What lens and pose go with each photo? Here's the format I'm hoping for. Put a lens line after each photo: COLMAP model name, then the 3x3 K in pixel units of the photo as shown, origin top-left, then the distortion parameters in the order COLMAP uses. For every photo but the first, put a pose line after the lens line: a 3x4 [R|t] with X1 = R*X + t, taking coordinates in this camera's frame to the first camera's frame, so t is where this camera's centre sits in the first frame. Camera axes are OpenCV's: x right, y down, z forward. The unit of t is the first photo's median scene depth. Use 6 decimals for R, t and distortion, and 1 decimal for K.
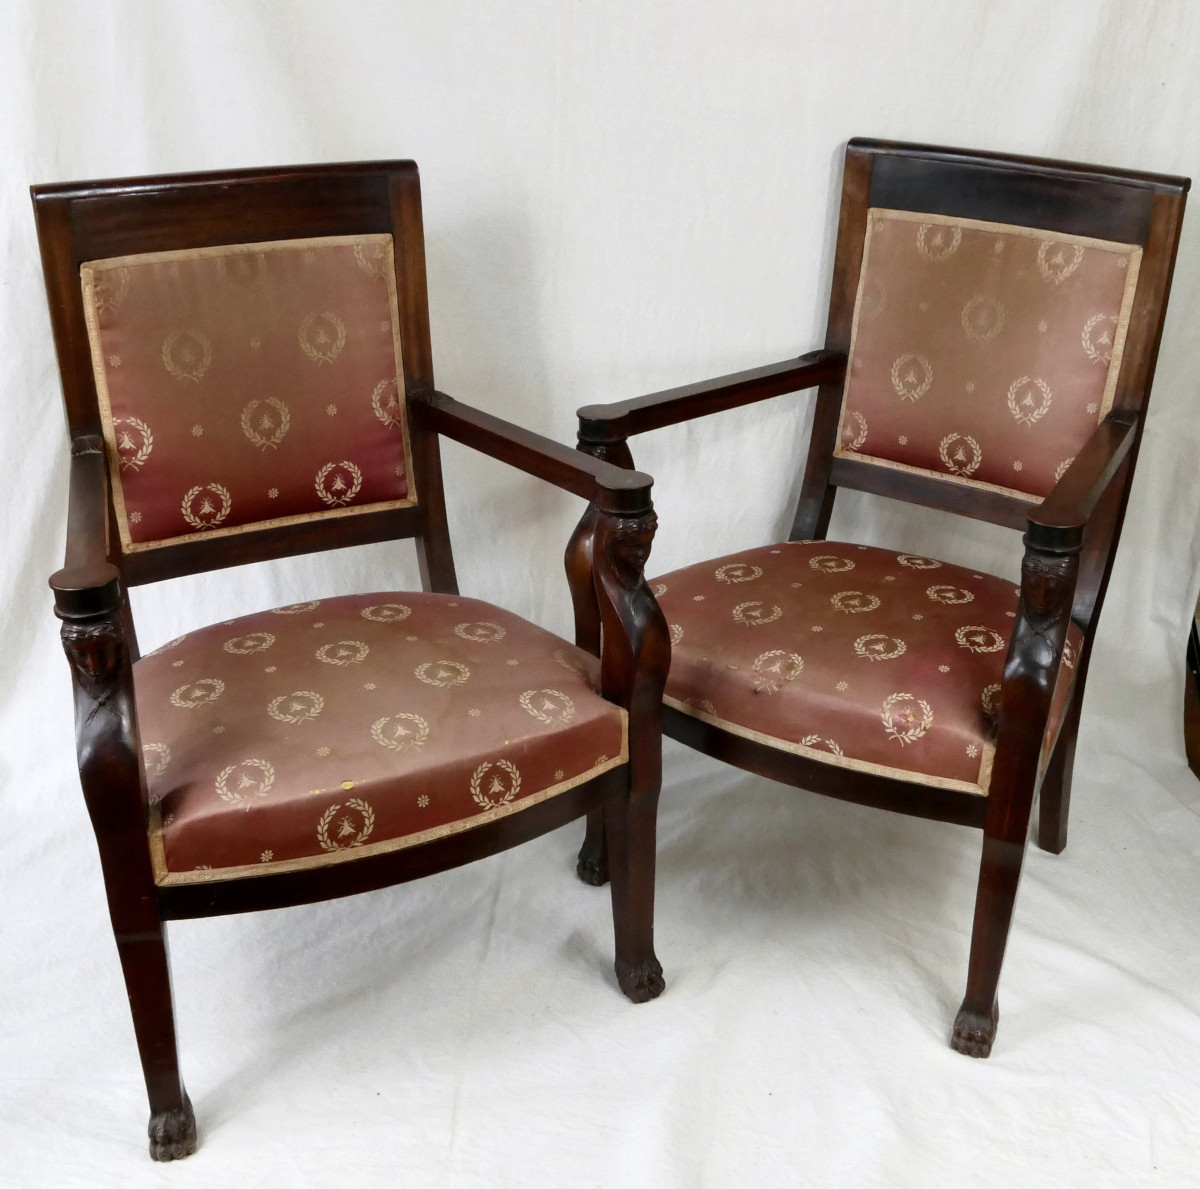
lens RADIAL K [[1530.4, 0, 627.1], [0, 1530.4, 610.5], [0, 0, 1]] dist [-0.019729, 0.000000]
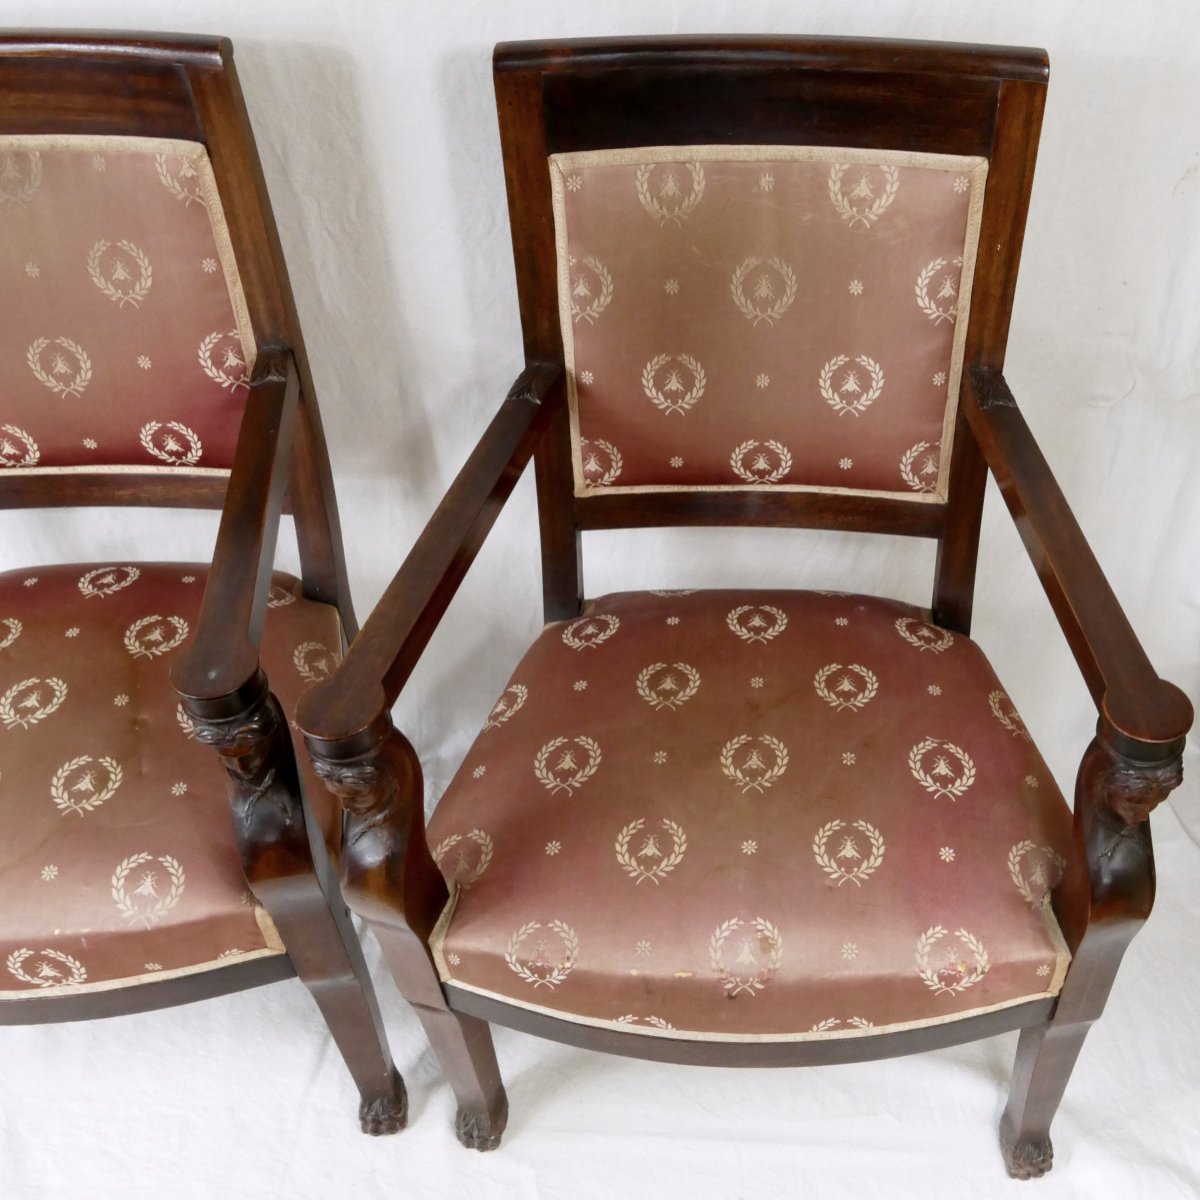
lens RADIAL K [[1270.6, 0, 718.6], [0, 1270.6, 594.3], [0, 0, 1]] dist [-0.014084, 0.000000]
pose [[0.877685, 0.319095, -0.357558, 0.355676], [-0.185769, 0.914293, 0.359941, -0.330631], [0.441769, -0.249492, 0.861739, 0.577284]]
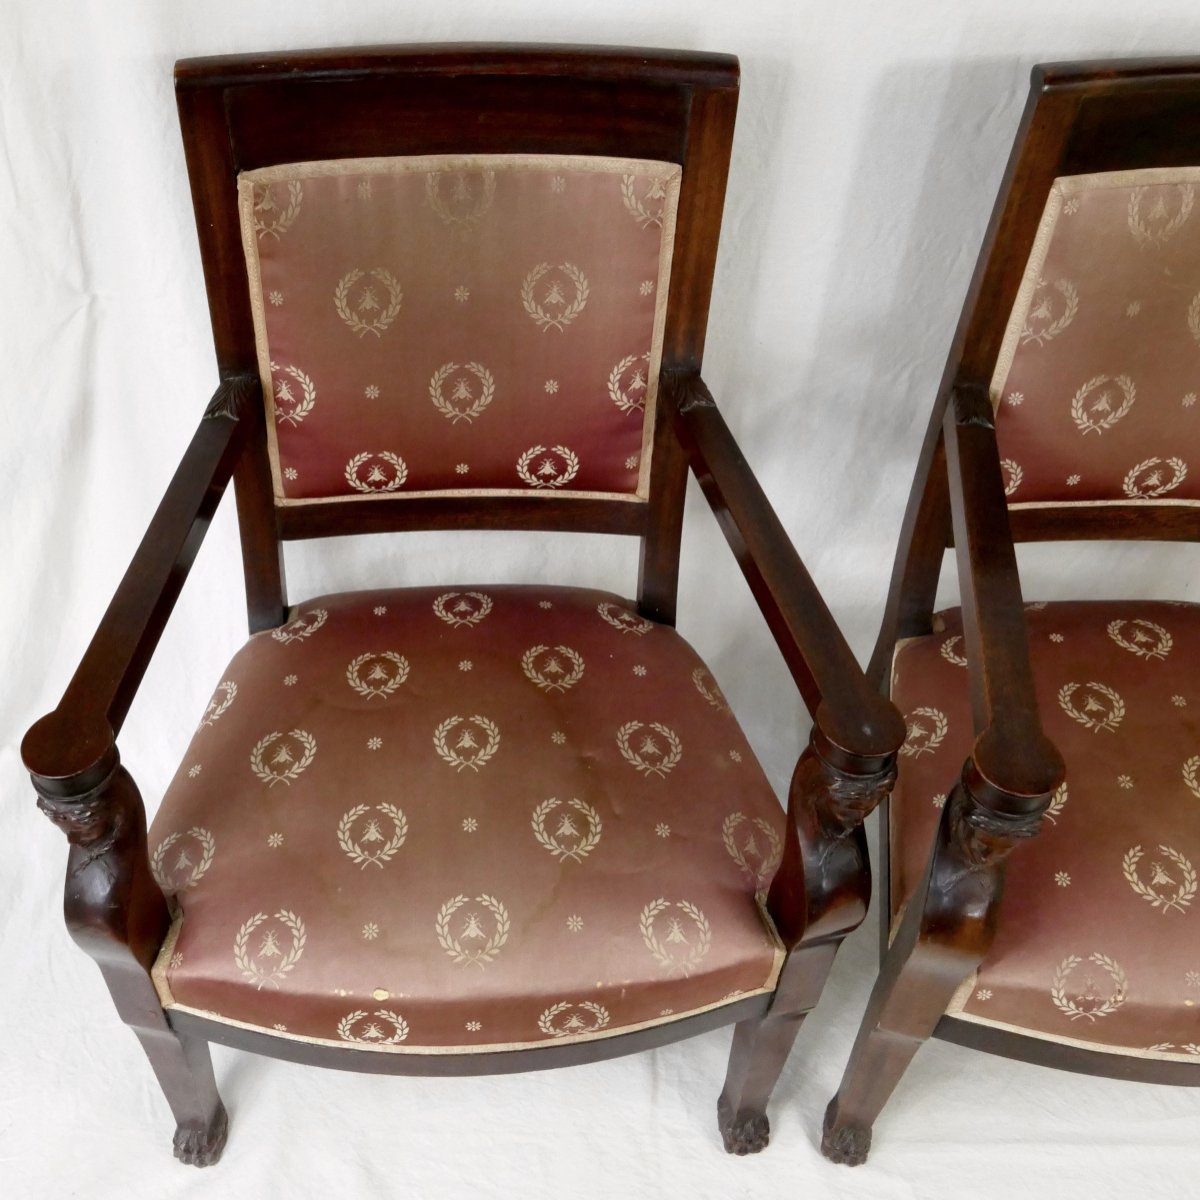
lens RADIAL K [[1270.6, 0, 497.2], [0, 1270.6, 584.7], [0, 0, 1]] dist [-0.014084, 0.000000]
pose [[0.899207, 0.316806, -0.301762, 0.003235], [-0.186929, 0.901769, 0.389706, -0.300441], [0.395581, -0.294018, 0.870097, 0.441508]]
